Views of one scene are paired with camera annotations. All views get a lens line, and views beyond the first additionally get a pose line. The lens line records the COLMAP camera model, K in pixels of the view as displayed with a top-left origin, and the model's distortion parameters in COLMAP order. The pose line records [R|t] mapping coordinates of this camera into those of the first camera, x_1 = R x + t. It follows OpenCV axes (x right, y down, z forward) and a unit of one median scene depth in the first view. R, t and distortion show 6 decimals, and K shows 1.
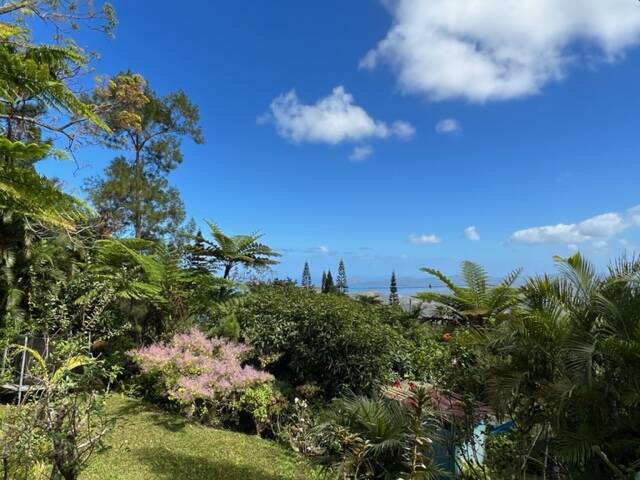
lens RADIAL K [[440.5, 0, 320.0], [0, 440.5, 240.0], [0, 0, 1]] dist [0.002097, -0.000009]
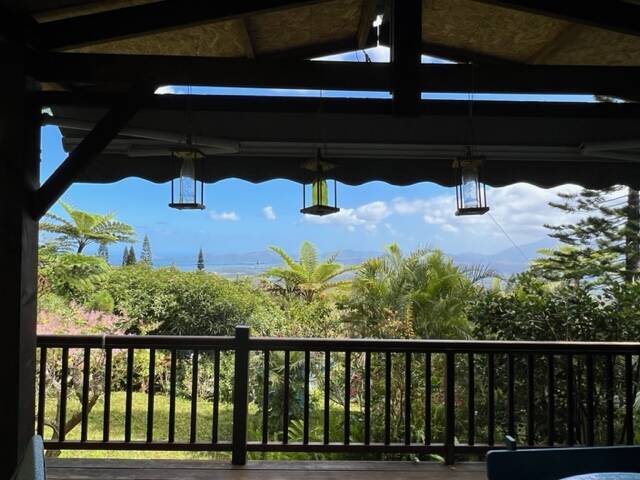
lens RADIAL K [[440.5, 0, 320.0], [0, 440.5, 240.0], [0, 0, 1]] dist [0.002097, -0.000009]
pose [[0.898265, 0.021435, 0.438931, -0.162916], [-0.044914, 0.998057, 0.043176, -0.016715], [-0.437153, -0.058498, 0.897483, -0.142274]]
